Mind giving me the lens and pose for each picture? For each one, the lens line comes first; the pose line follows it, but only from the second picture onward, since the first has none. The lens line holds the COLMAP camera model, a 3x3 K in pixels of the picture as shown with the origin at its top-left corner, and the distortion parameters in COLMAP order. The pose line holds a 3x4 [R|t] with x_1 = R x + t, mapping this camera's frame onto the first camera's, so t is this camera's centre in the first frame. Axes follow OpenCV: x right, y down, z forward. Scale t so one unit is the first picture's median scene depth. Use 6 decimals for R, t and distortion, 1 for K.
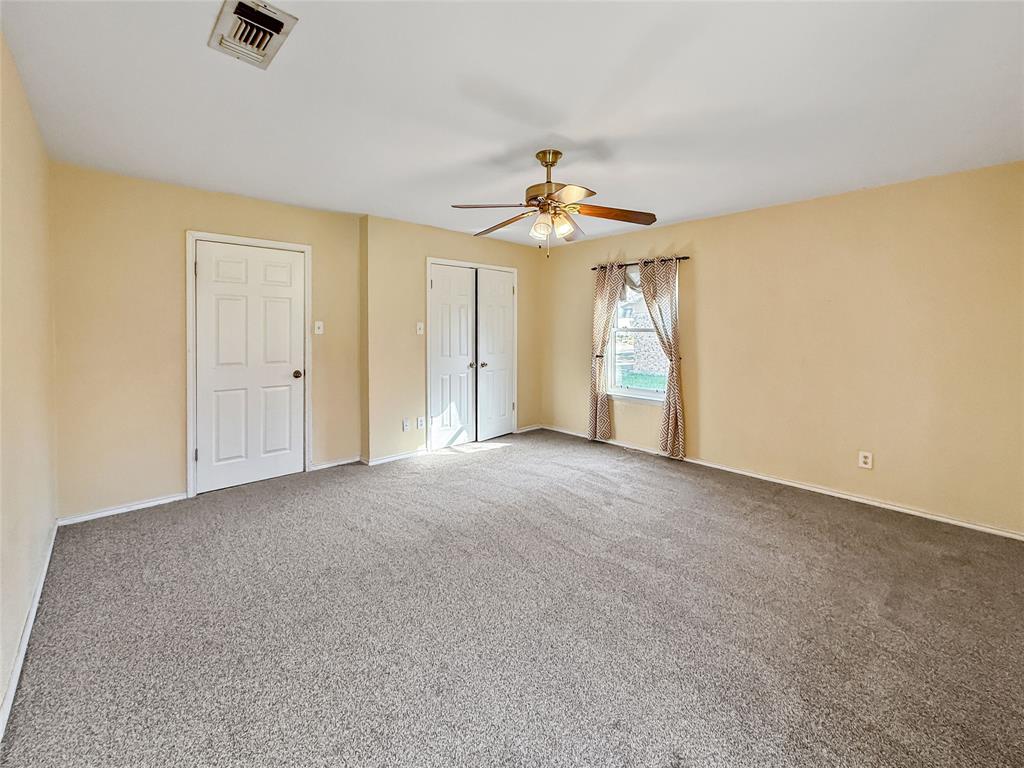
lens RADIAL K [[416.4, 0, 510.2], [0, 416.4, 337.0], [0, 0, 1]] dist [-0.002016, -0.000097]
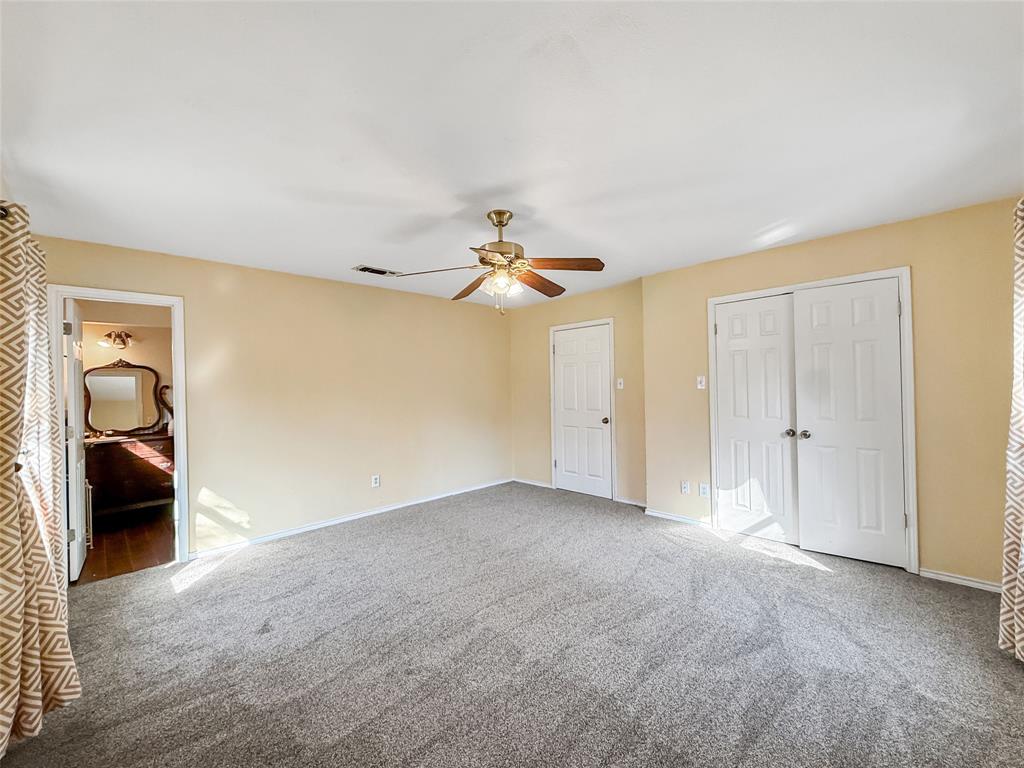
lens RADIAL K [[430.1, 0, 512.0], [0, 430.1, 384.0], [0, 0, 1]] dist [-0.000419, -0.000113]
pose [[0.036440, -0.001645, -0.999335, 0.742622], [0.009433, 0.999955, -0.001302, -0.021852], [0.999291, -0.009380, 0.036454, 0.626055]]
